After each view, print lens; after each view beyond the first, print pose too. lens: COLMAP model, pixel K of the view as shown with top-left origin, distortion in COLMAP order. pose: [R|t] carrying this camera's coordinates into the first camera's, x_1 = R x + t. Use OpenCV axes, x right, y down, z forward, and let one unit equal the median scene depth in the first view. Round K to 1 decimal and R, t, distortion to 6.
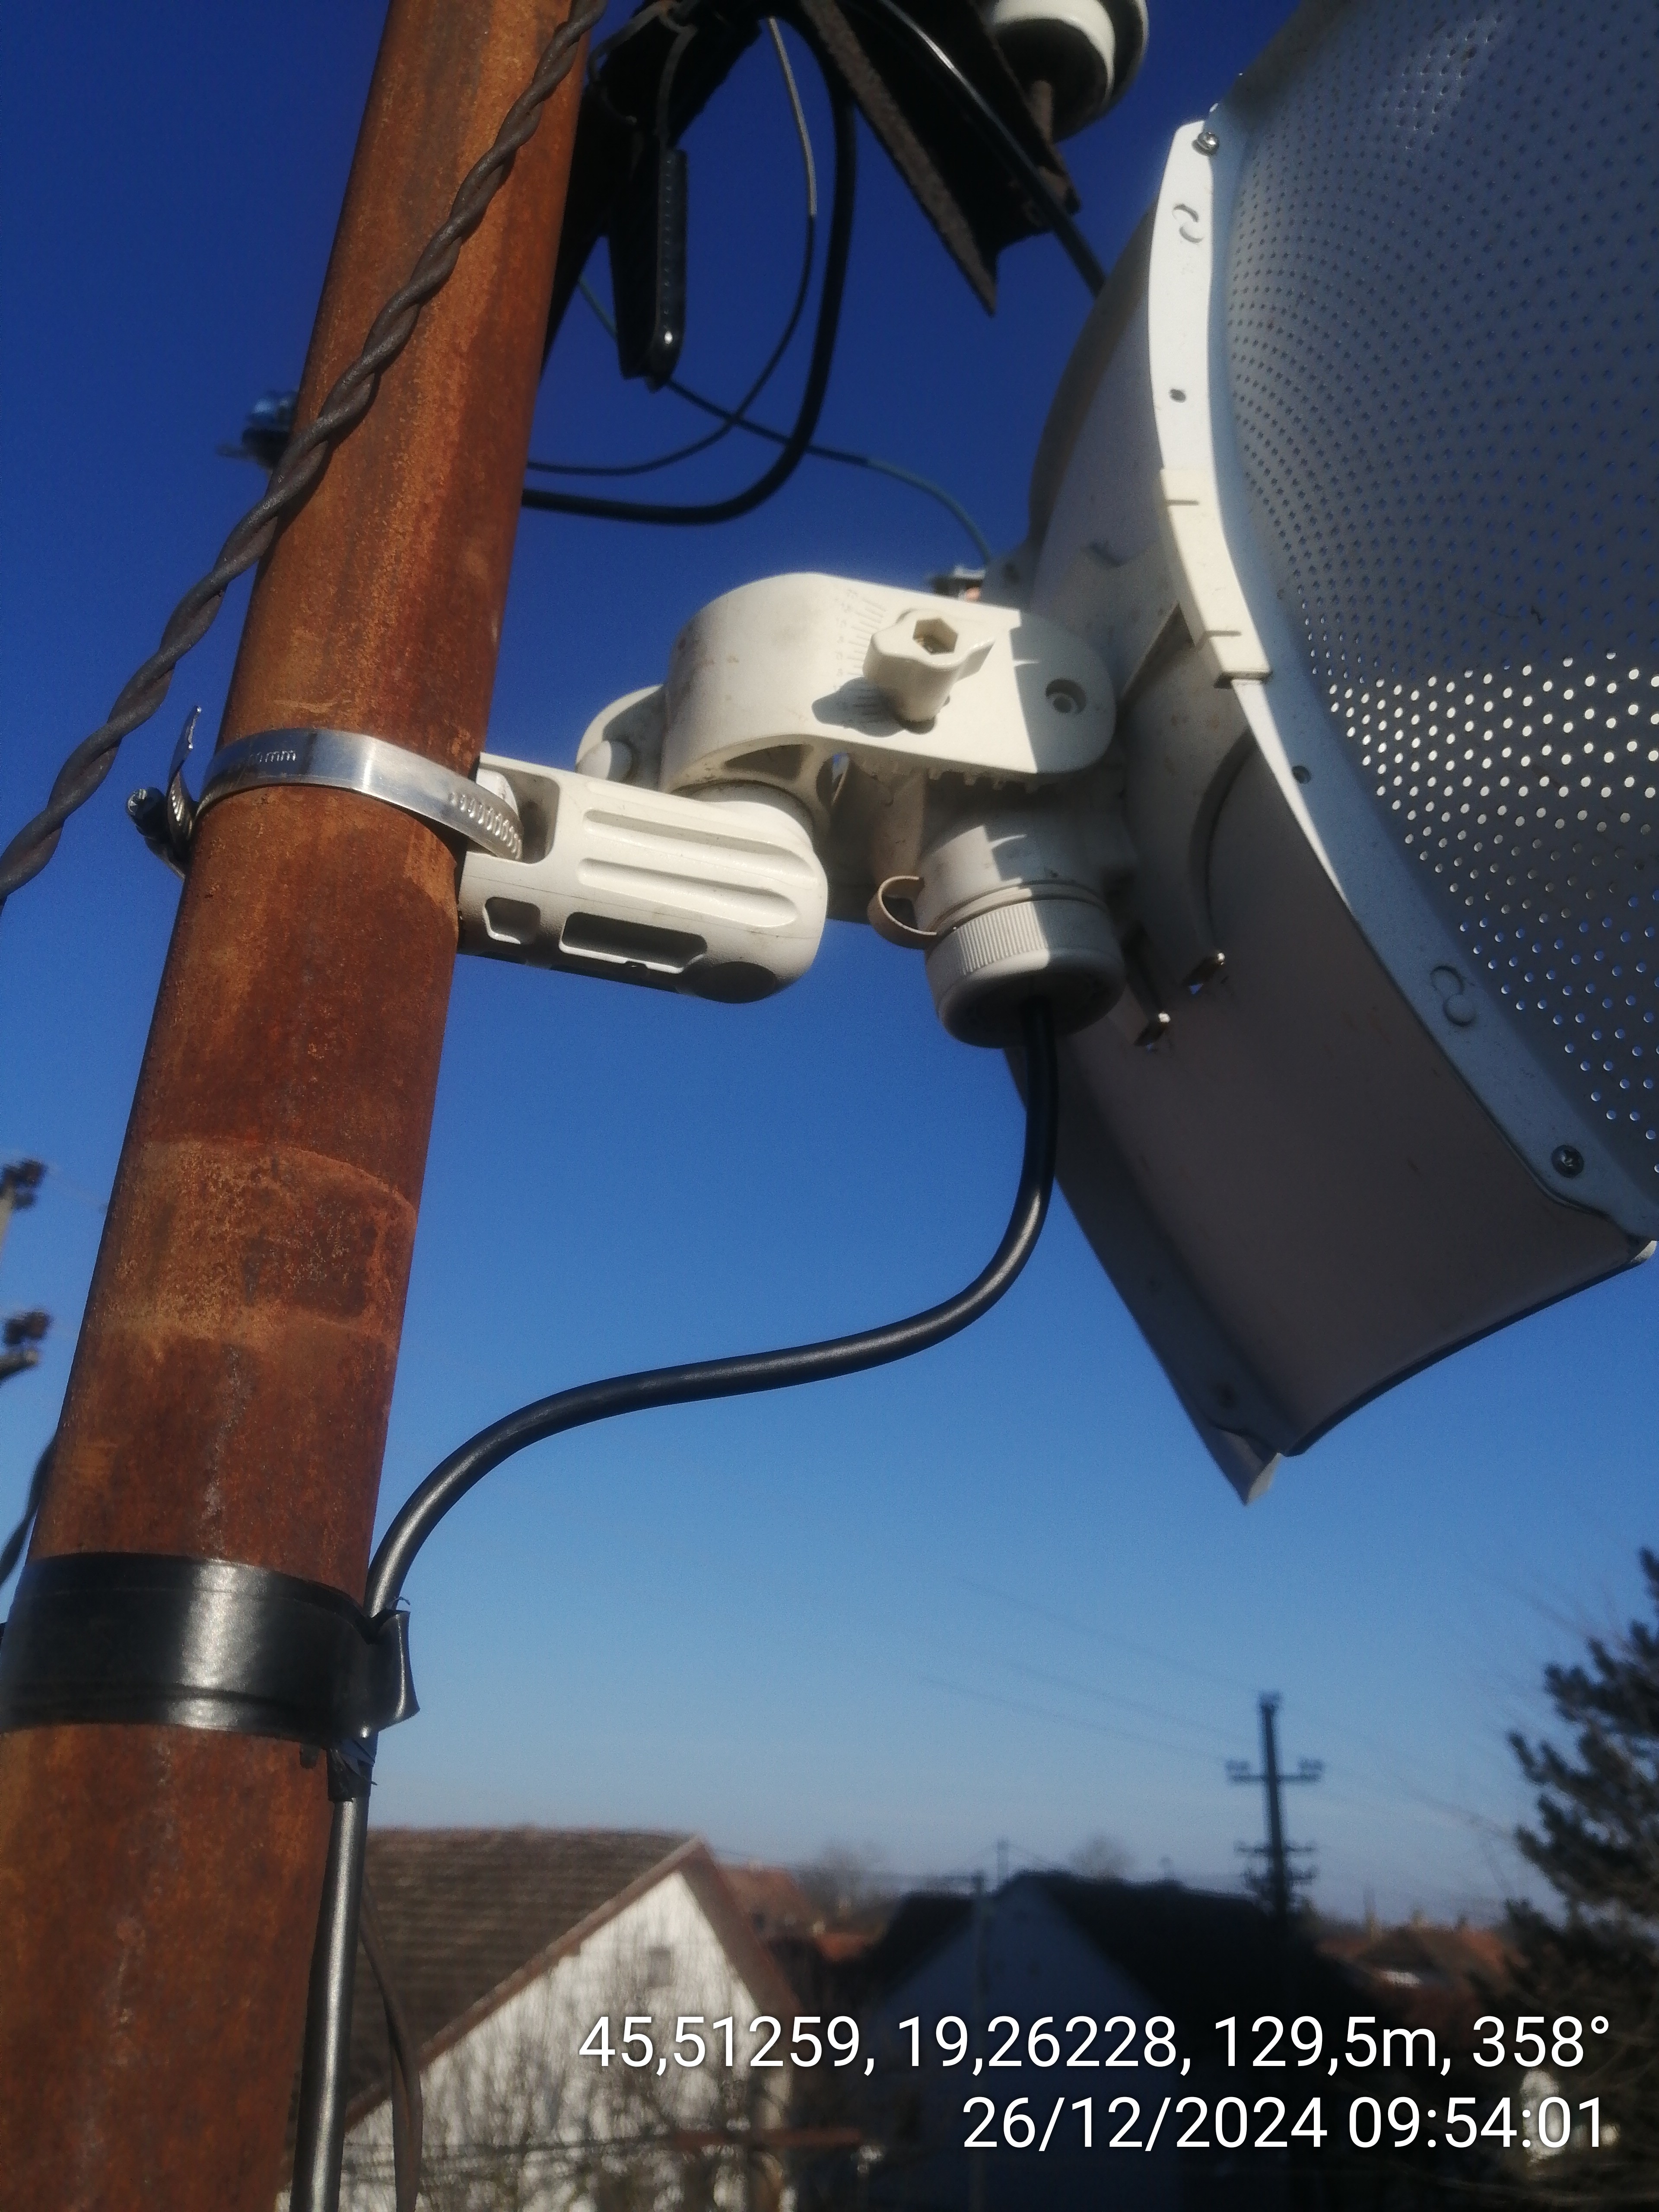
lens RADIAL K [[1744.6, 0, 829.2], [0, 1744.6, 1106.1], [0, 0, 1]] dist [0.005545, 0.002896]
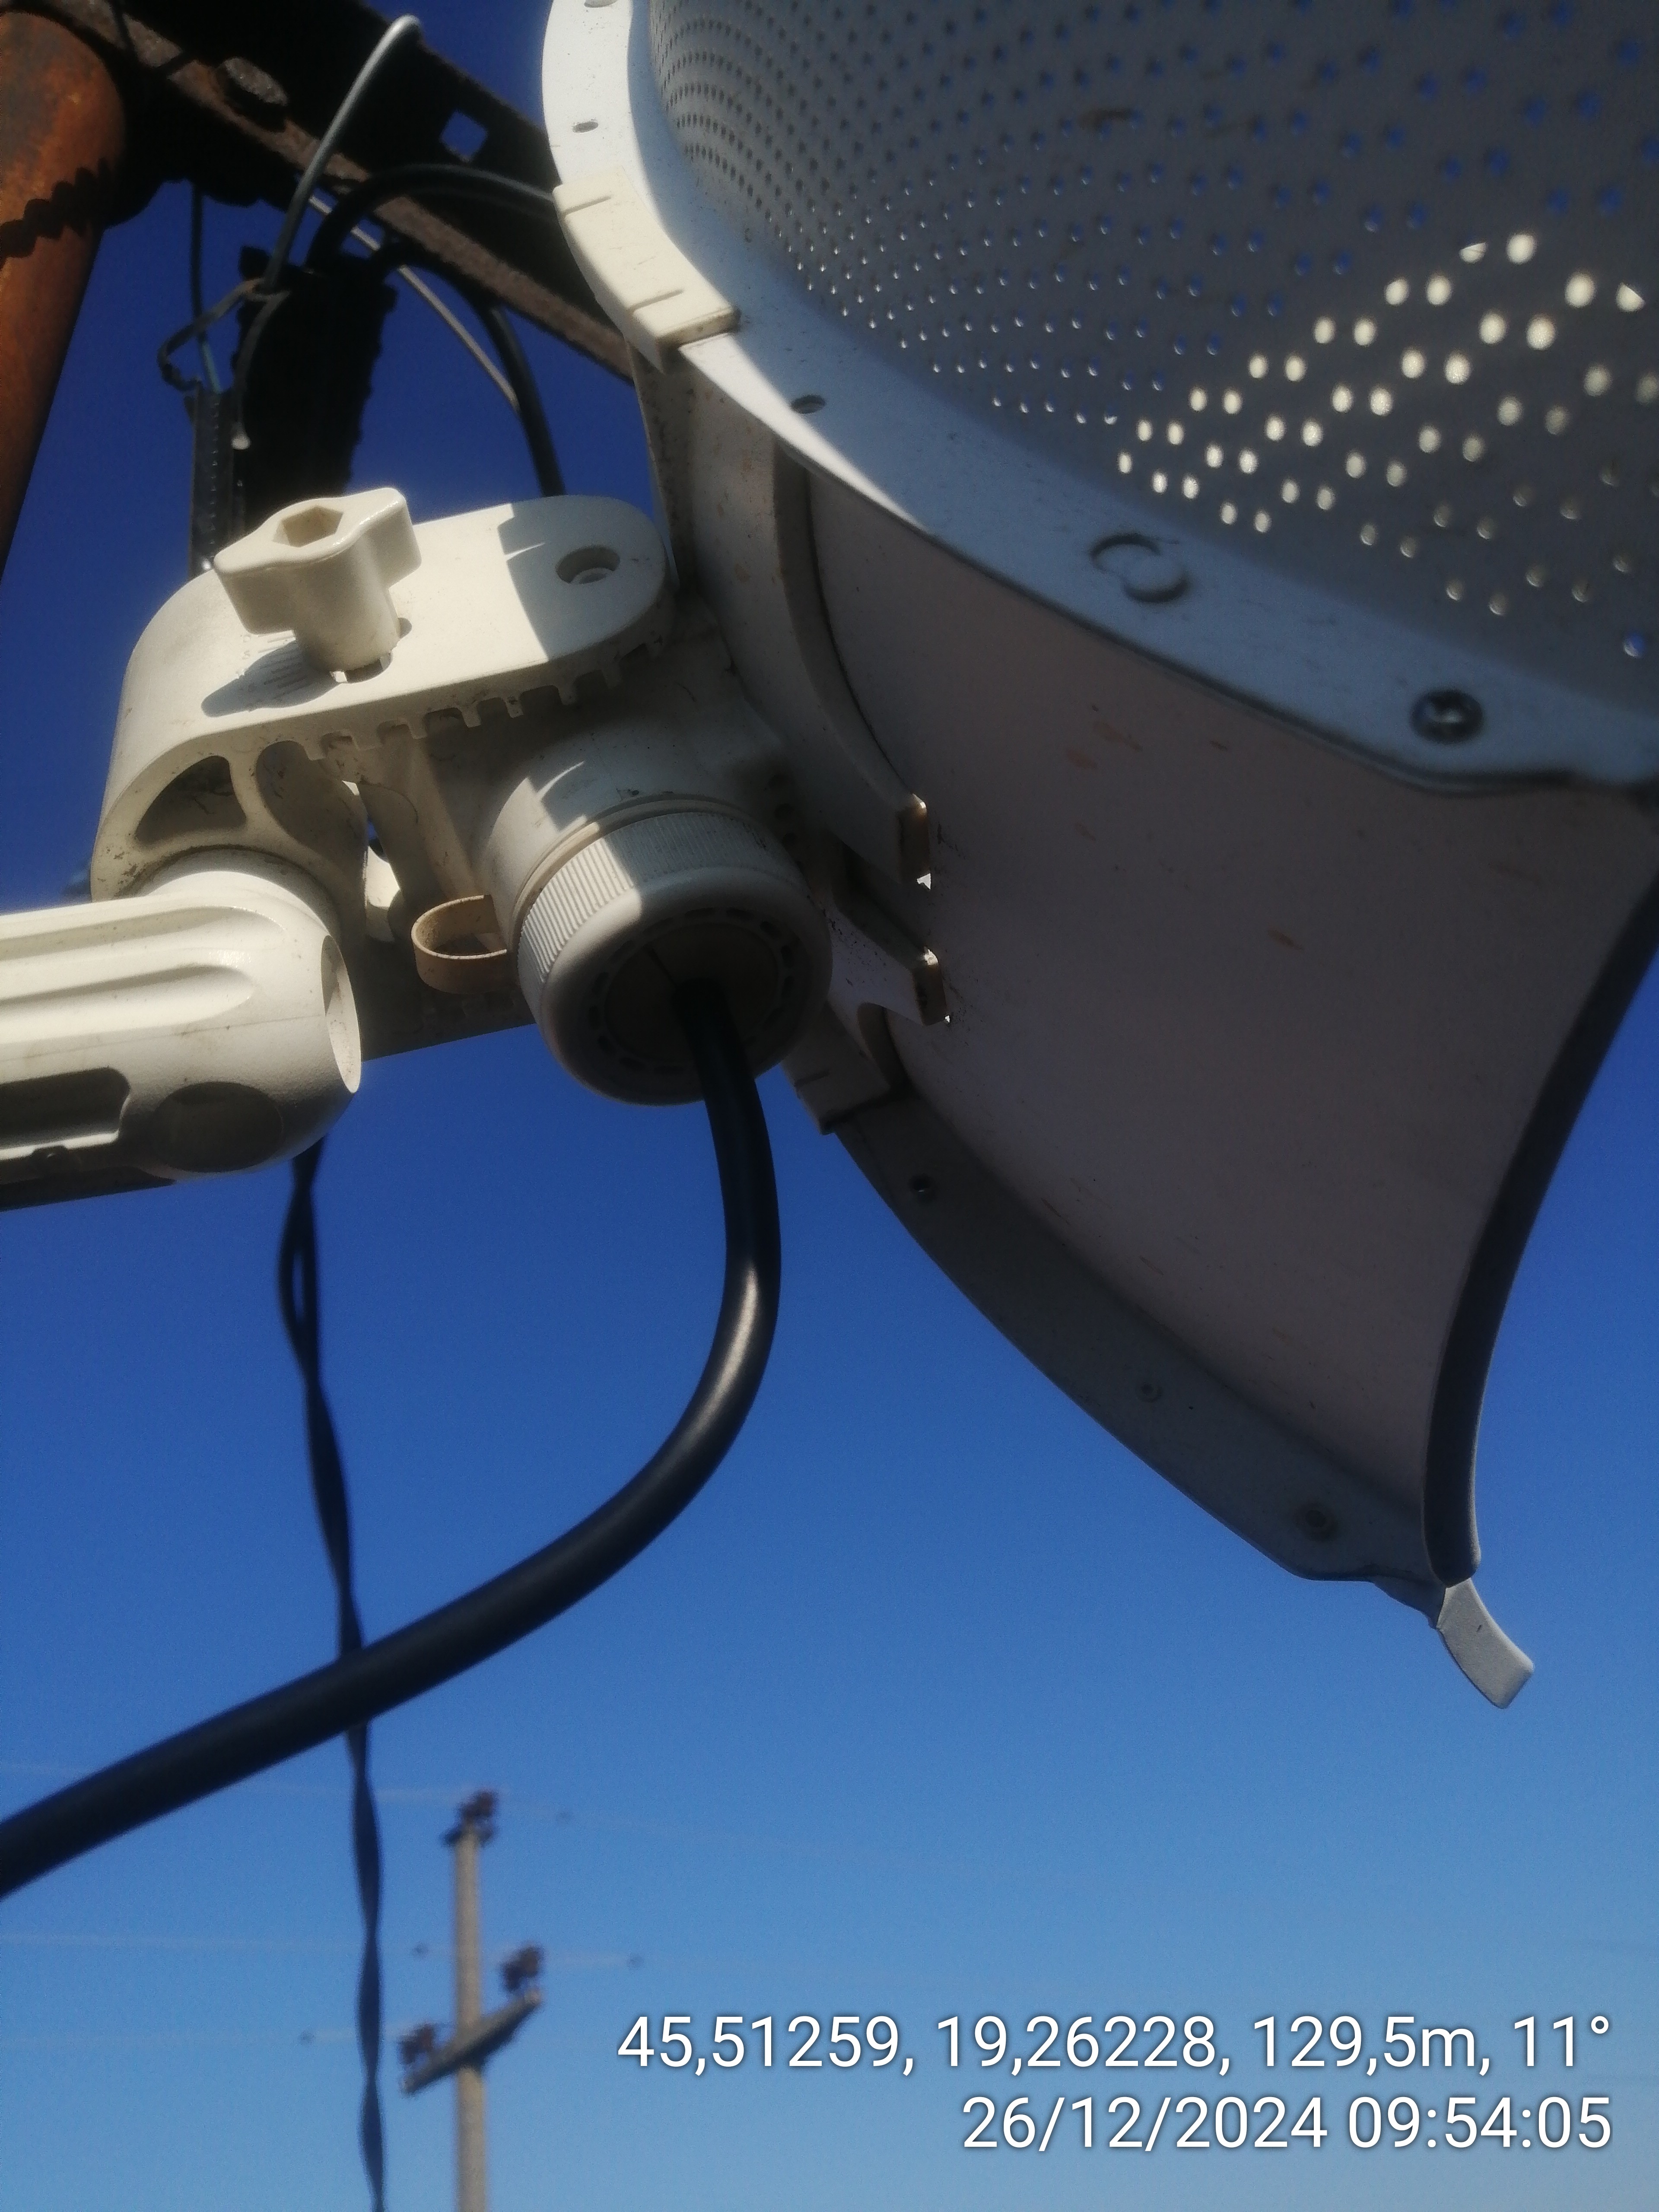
lens RADIAL K [[1744.6, 0, 829.8], [0, 1744.6, 1105.6], [0, 0, 1]] dist [0.005545, 0.002896]
pose [[0.918306, -0.369145, -0.142988, 0.244803], [0.323120, 0.907619, -0.267994, 0.164900], [0.228707, 0.199898, 0.952751, 0.436677]]
